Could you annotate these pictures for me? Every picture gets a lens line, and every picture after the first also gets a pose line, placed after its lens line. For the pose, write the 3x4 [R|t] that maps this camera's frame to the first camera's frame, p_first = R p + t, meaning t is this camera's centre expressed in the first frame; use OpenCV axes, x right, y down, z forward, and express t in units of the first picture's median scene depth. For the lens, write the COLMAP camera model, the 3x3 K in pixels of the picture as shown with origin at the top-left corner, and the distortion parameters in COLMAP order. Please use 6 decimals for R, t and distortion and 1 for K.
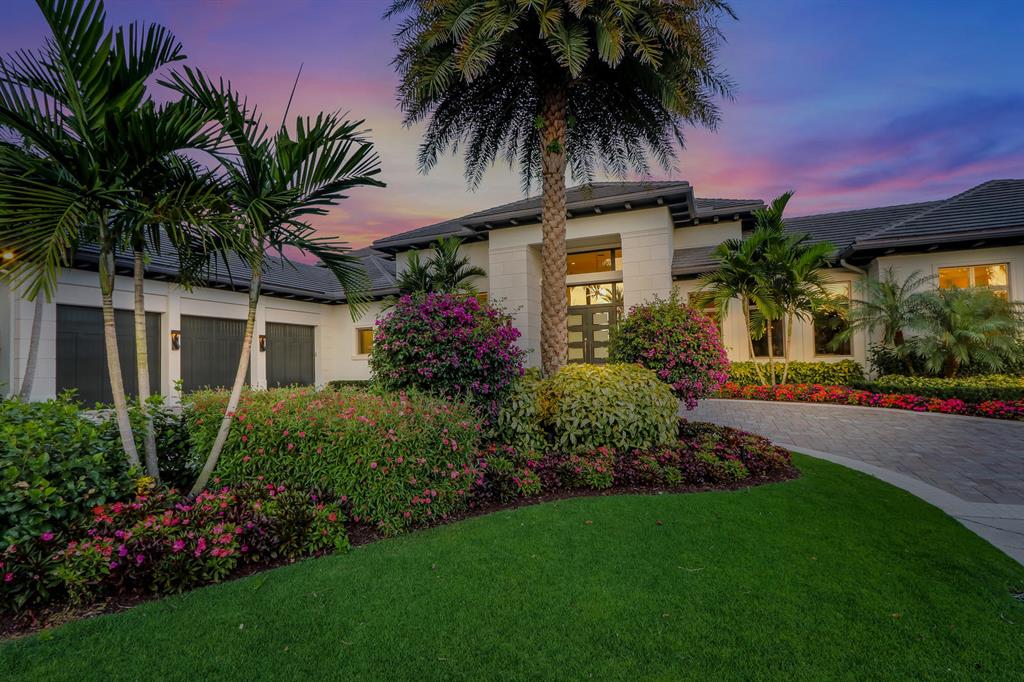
lens RADIAL K [[506.3, 0, 493.9], [0, 506.3, 353.0], [0, 0, 1]] dist [-0.001192, -0.000167]
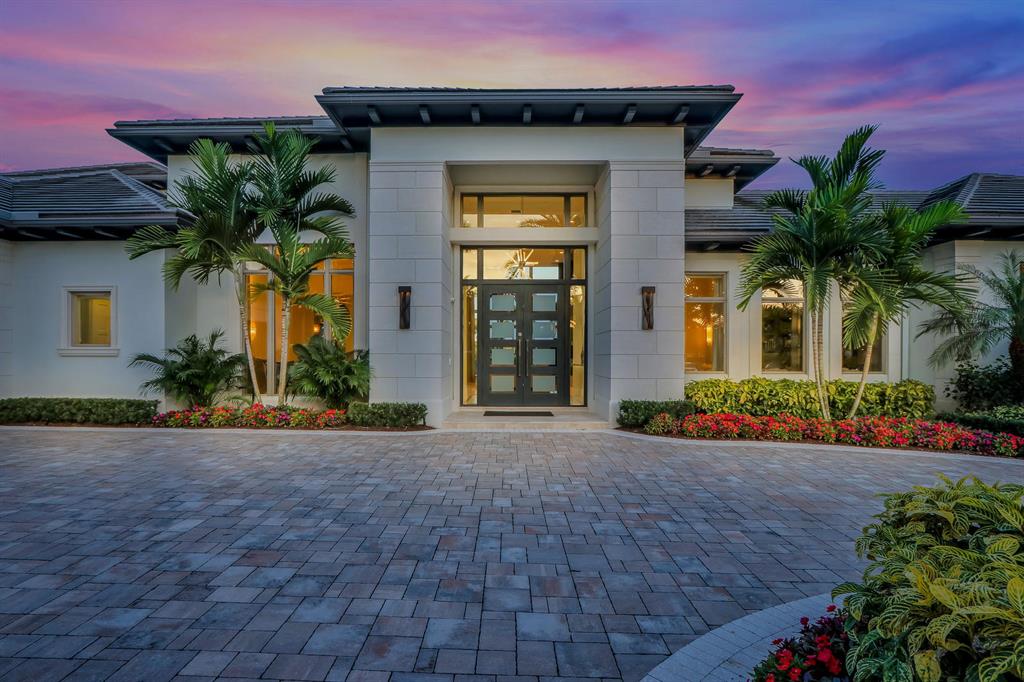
lens RADIAL K [[506.3, 0, 493.9], [0, 506.3, 353.0], [0, 0, 1]] dist [-0.001192, -0.000167]
pose [[0.918193, 0.026040, 0.395276, -0.096042], [-0.033066, 0.999393, 0.010971, -0.009690], [-0.394751, -0.023143, 0.918497, 0.435601]]
